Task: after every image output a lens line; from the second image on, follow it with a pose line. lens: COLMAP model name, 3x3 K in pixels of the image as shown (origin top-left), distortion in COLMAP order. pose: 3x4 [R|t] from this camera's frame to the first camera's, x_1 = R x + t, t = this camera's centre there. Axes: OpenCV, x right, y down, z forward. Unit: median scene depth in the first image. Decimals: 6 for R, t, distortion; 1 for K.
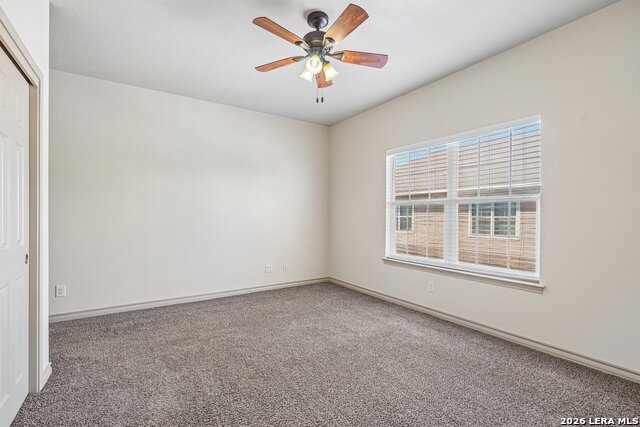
lens RADIAL K [[287.2, 0, 318.6], [0, 287.2, 216.1], [0, 0, 1]] dist [-0.010900, 0.005164]
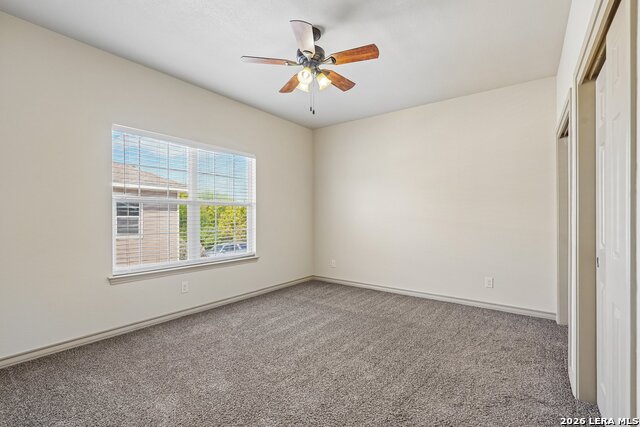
lens RADIAL K [[287.2, 0, 320.1], [0, 287.2, 215.4], [0, 0, 1]] dist [-0.010900, 0.005164]
pose [[-0.356599, 0.004213, 0.934248, -0.682077], [-0.000714, 0.999988, -0.004782, 0.002700], [-0.934257, -0.002372, -0.356591, 0.898750]]
